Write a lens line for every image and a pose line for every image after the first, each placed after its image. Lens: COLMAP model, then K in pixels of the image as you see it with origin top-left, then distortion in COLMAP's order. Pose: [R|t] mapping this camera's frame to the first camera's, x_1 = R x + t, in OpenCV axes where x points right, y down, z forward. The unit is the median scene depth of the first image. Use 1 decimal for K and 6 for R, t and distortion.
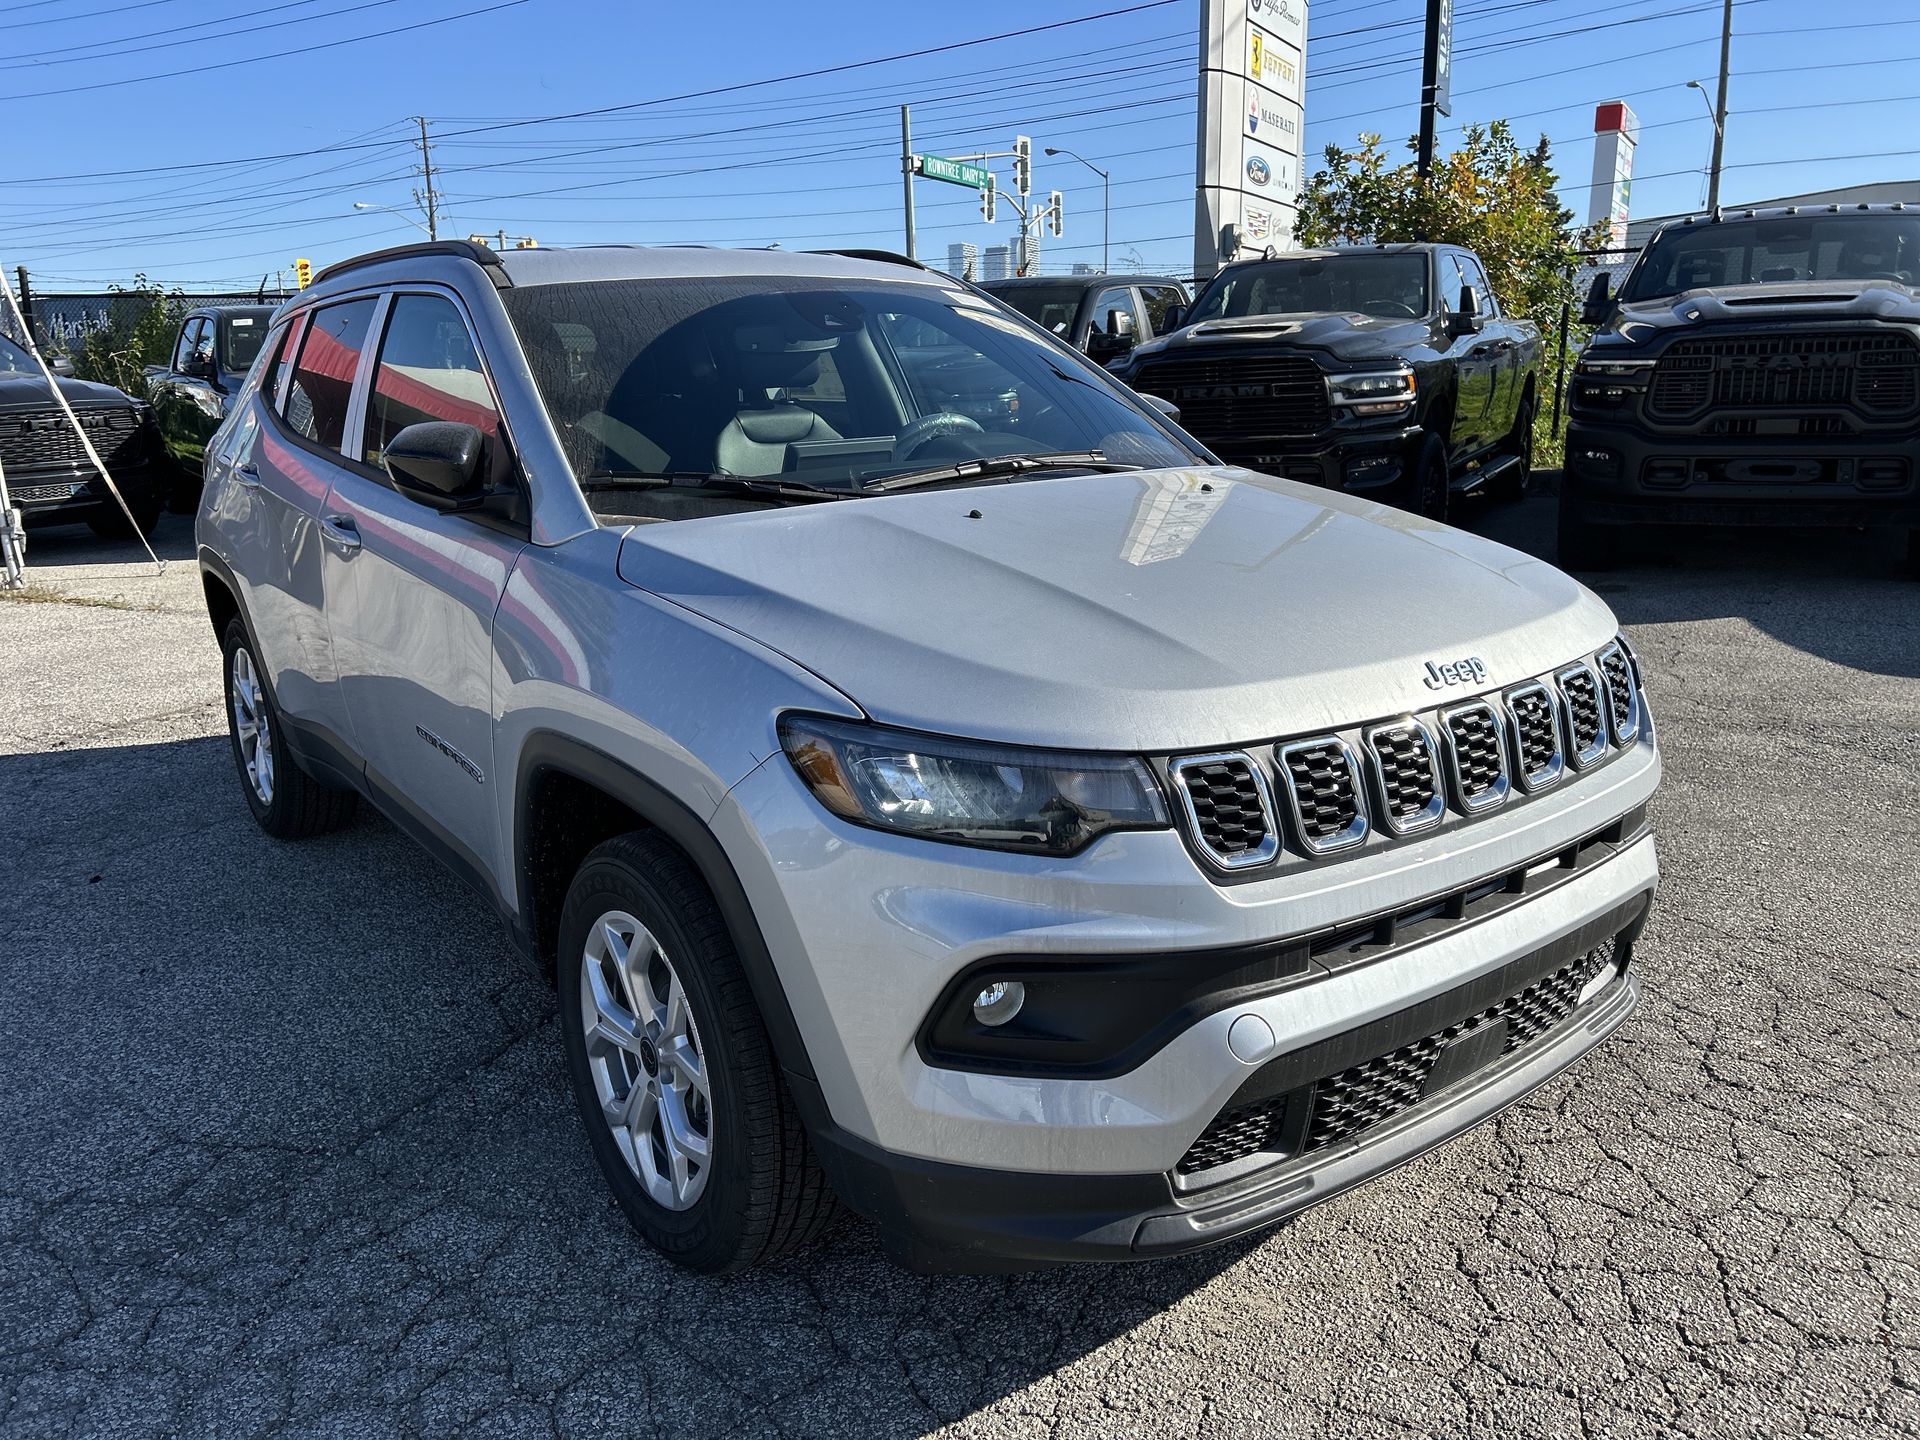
lens RADIAL K [[1441.8, 0, 951.8], [0, 1441.8, 715.1], [0, 0, 1]] dist [0.052292, -0.055226]
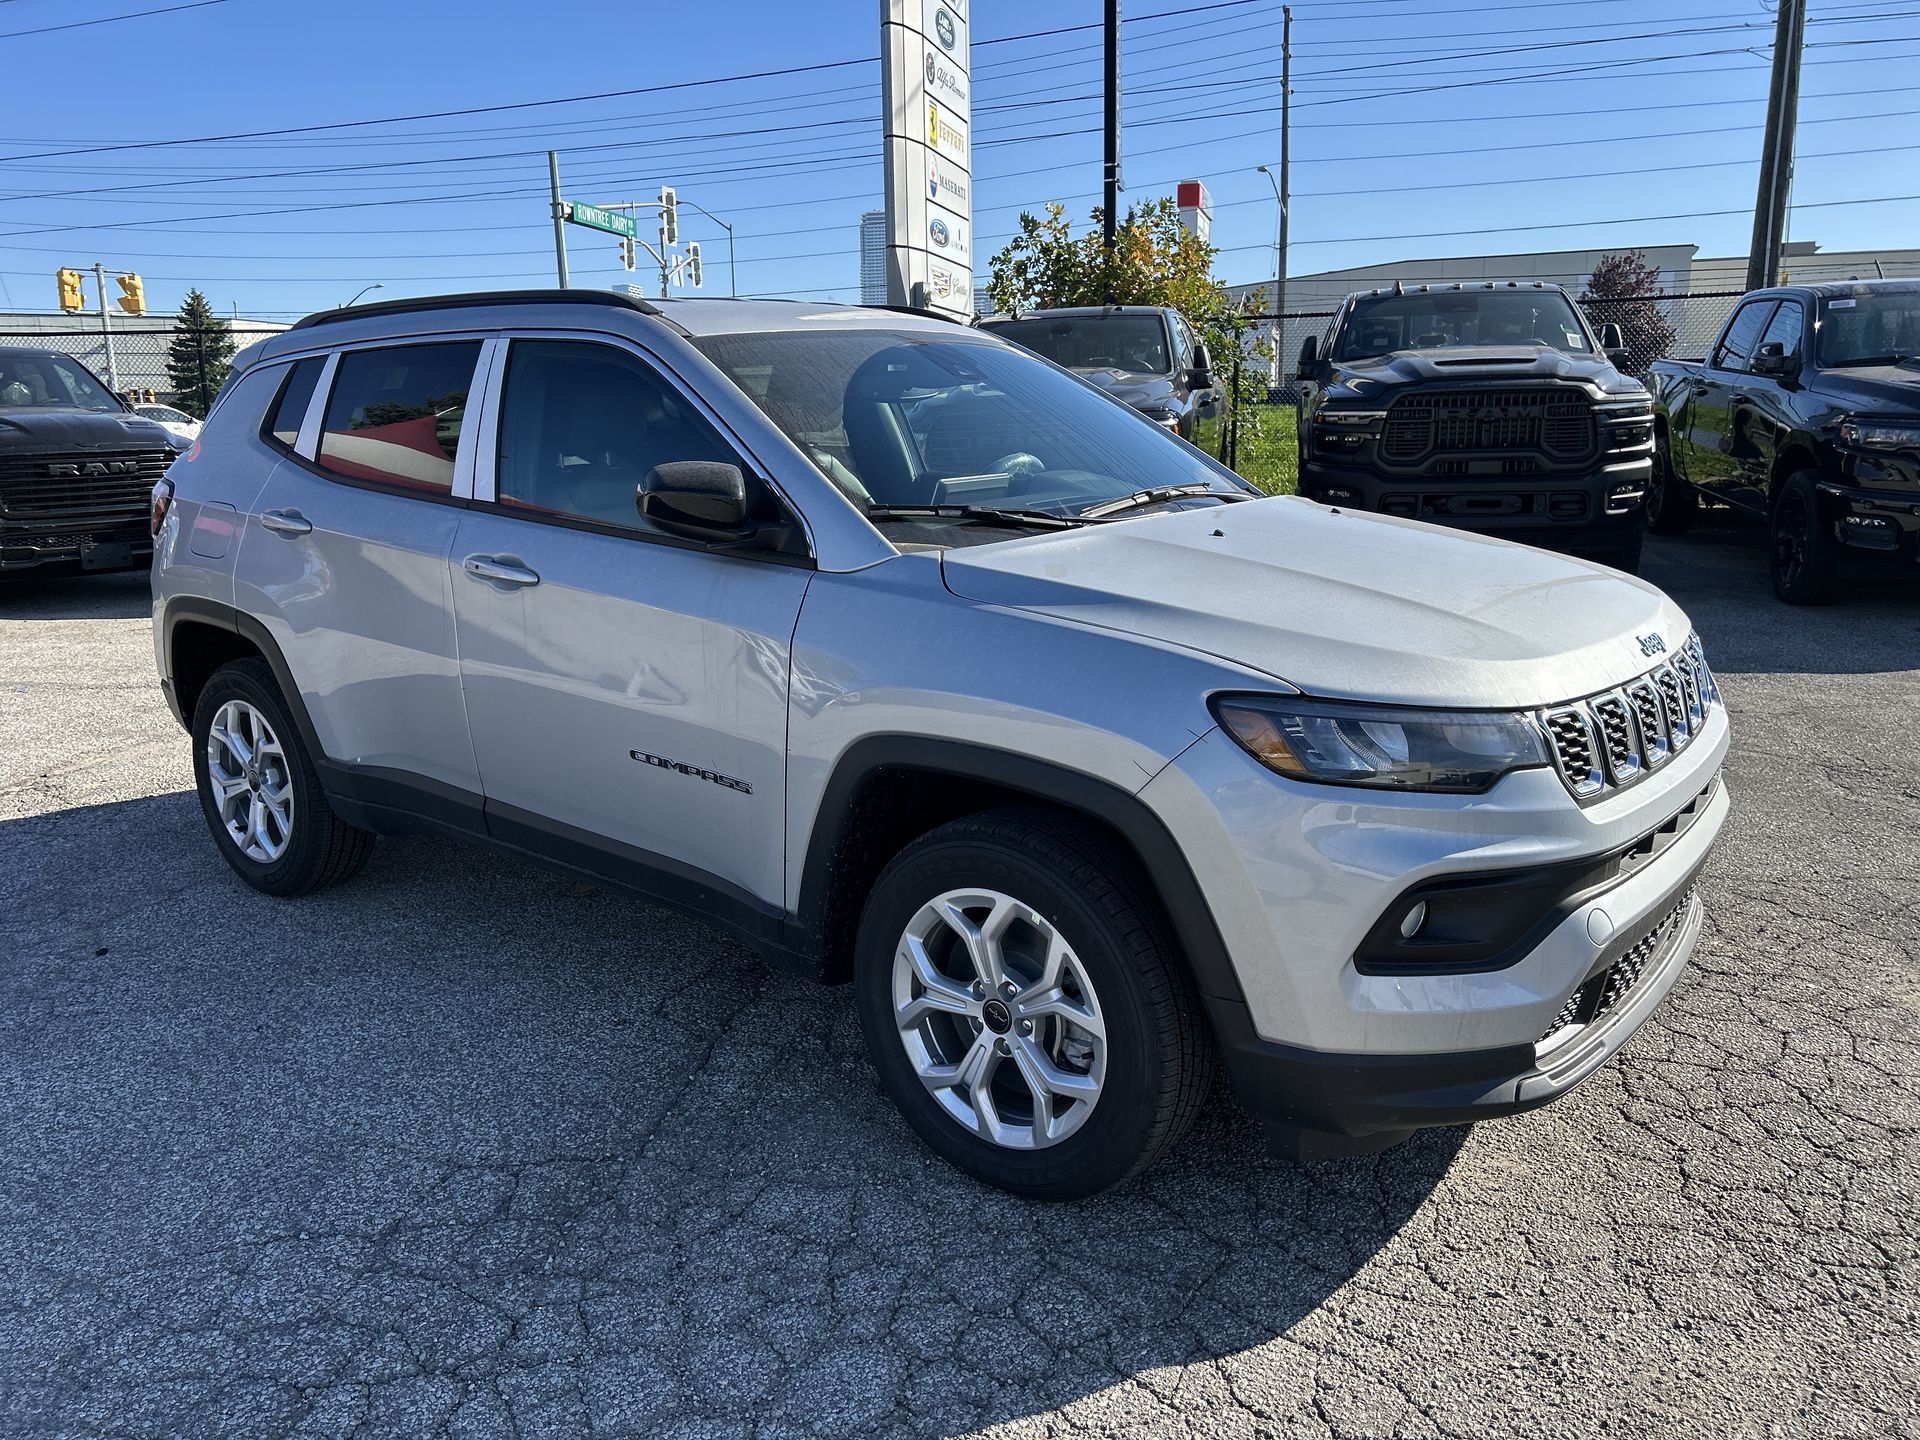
lens RADIAL K [[1441.8, 0, 951.8], [0, 1441.8, 715.1], [0, 0, 1]] dist [0.052292, -0.055226]
pose [[0.966617, -0.048641, 0.251567, -0.159129], [0.056791, 0.998067, -0.025235, 0.008472], [-0.249853, 0.038680, 0.967511, -0.026965]]
